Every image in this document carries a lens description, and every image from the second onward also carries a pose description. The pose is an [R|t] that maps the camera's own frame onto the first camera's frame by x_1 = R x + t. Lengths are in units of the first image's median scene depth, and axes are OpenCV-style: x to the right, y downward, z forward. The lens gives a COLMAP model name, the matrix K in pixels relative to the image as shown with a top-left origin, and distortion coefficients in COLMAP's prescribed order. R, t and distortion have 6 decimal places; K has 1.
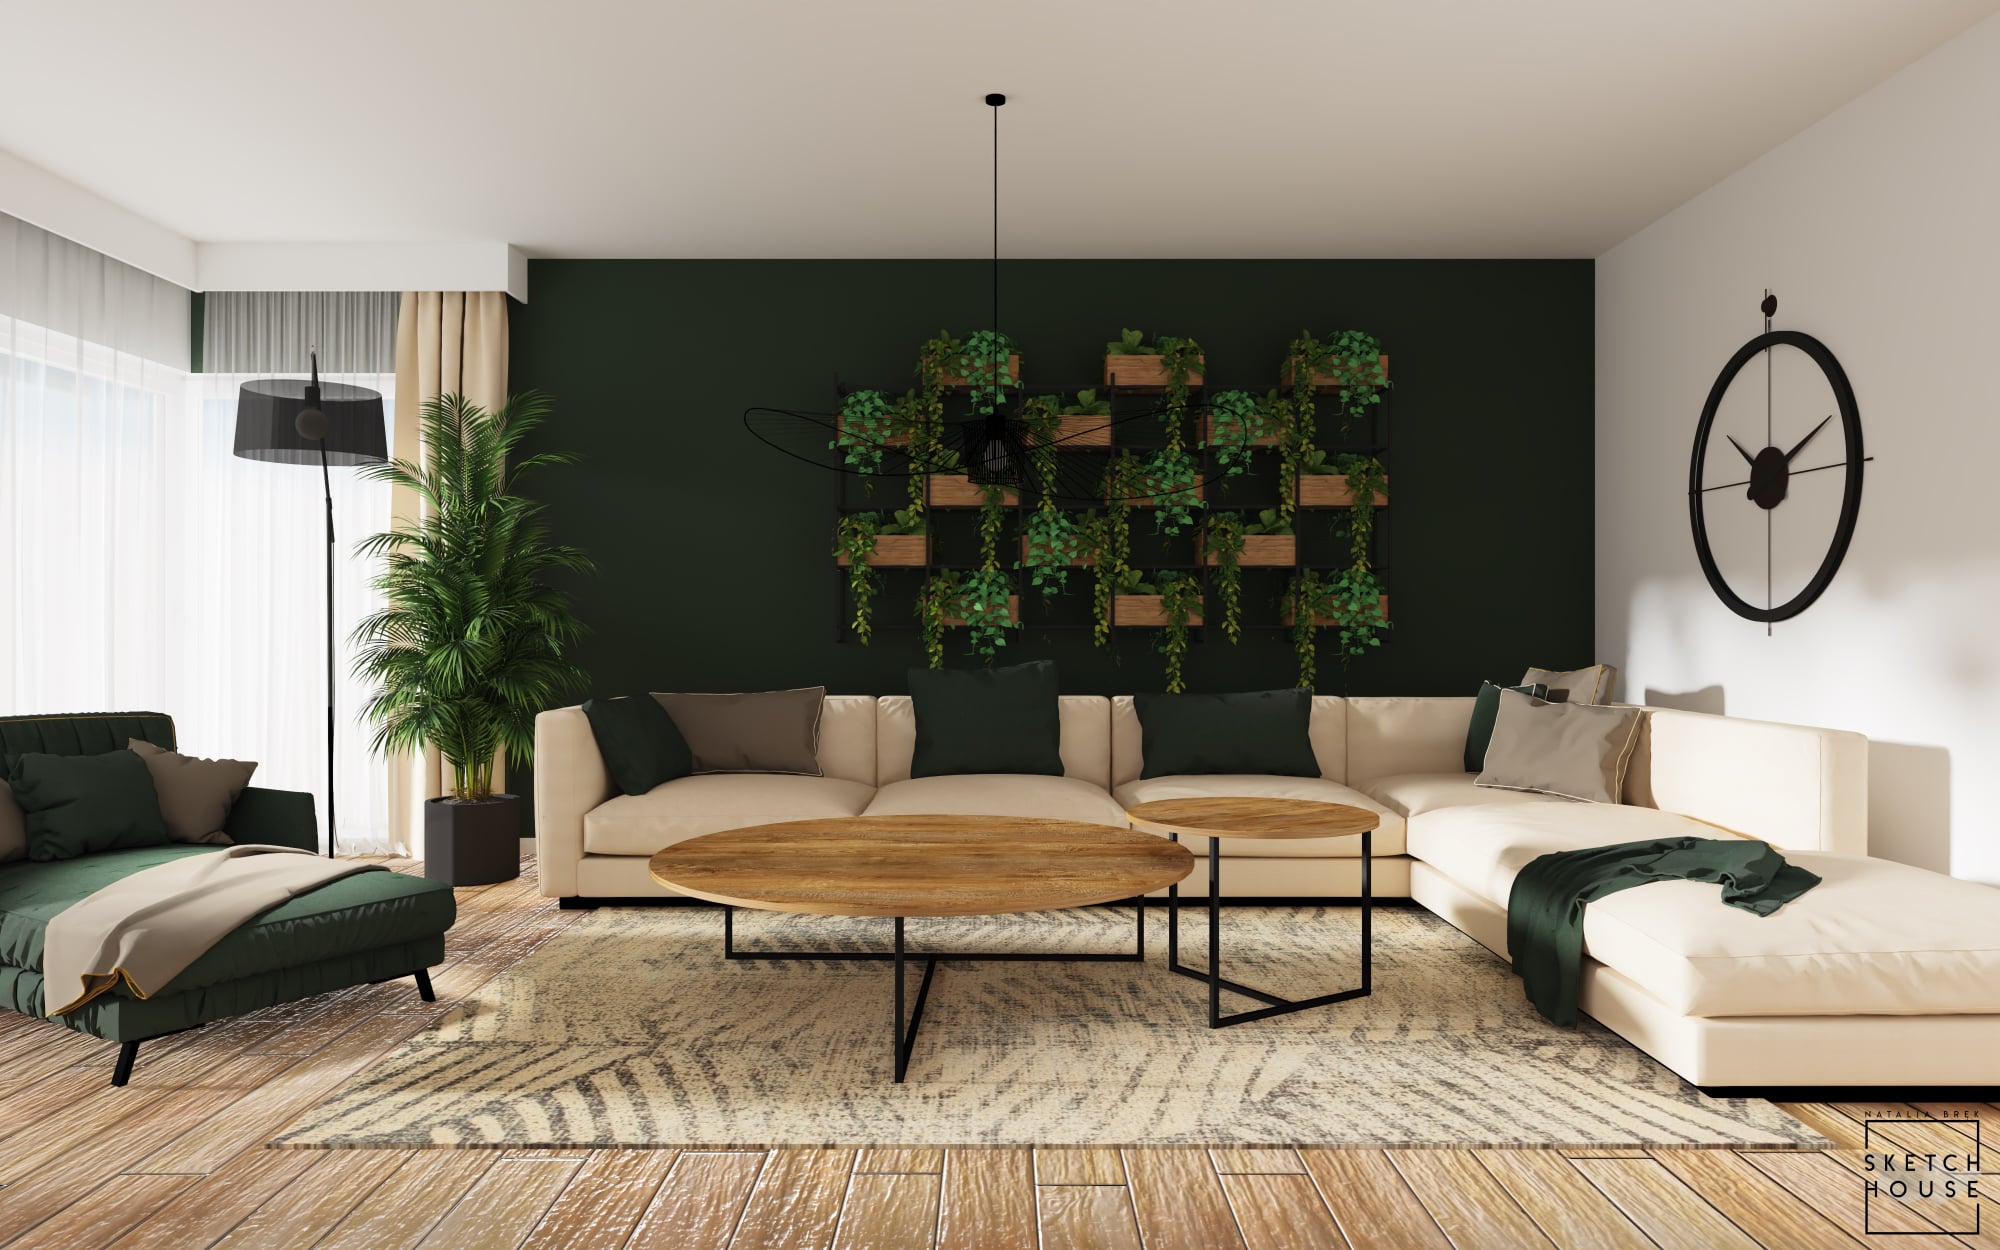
lens RADIAL K [[1082.2, 0, 1000.0], [0, 1082.2, 625.0], [0, 0, 1]] dist [-0.000615, -0.000942]
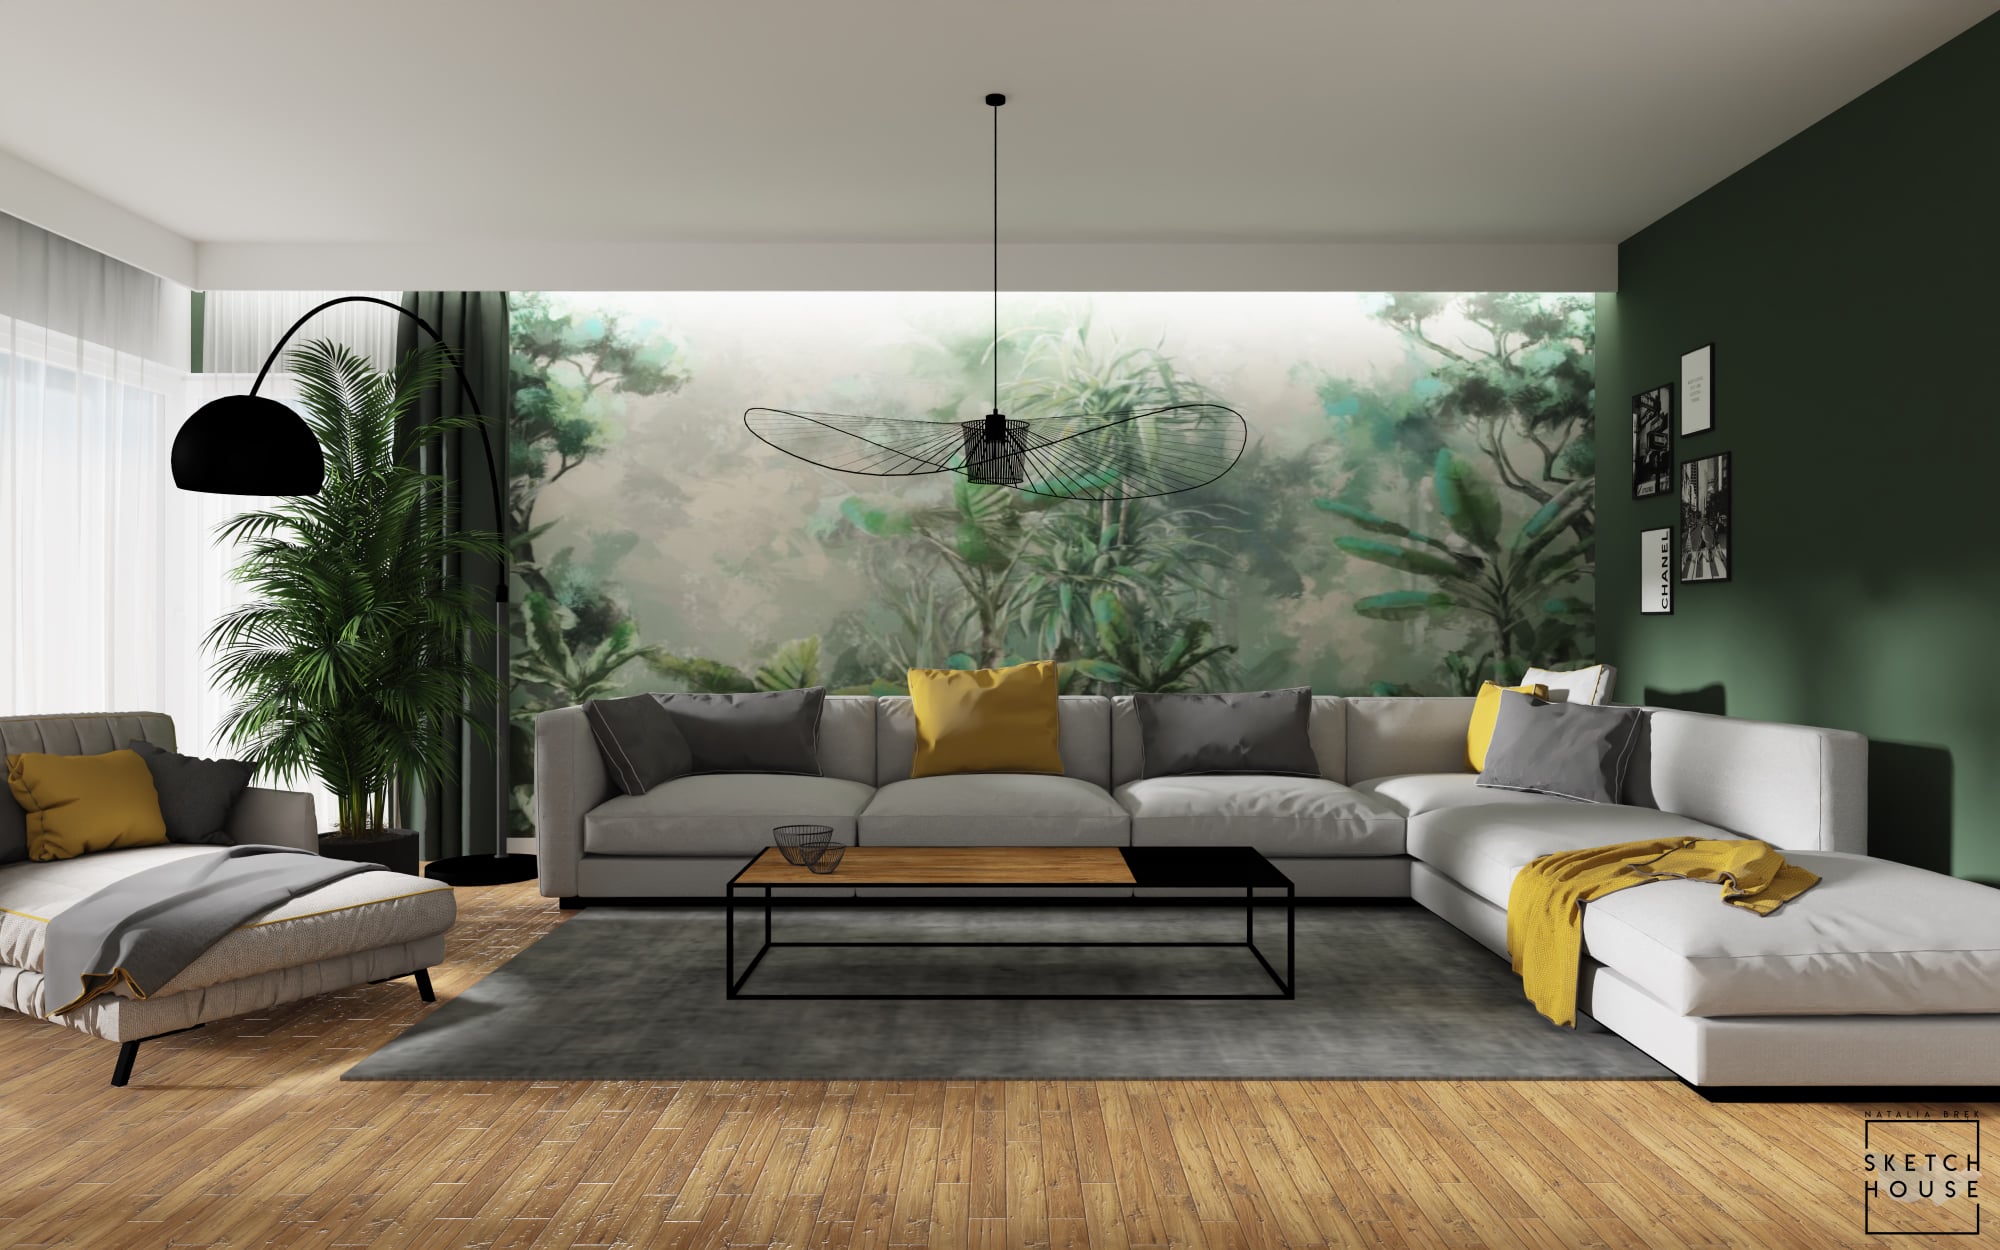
lens RADIAL K [[807.9, 0, 1000.0], [0, 807.9, 625.0], [0, 0, 1]] dist [-0.000123, -0.000064]
pose [[1.000000, 0.000054, 0.000531, 0.000492], [-0.000054, 1.000000, 0.000739, -0.000361], [-0.000531, -0.000739, 1.000000, 0.255914]]
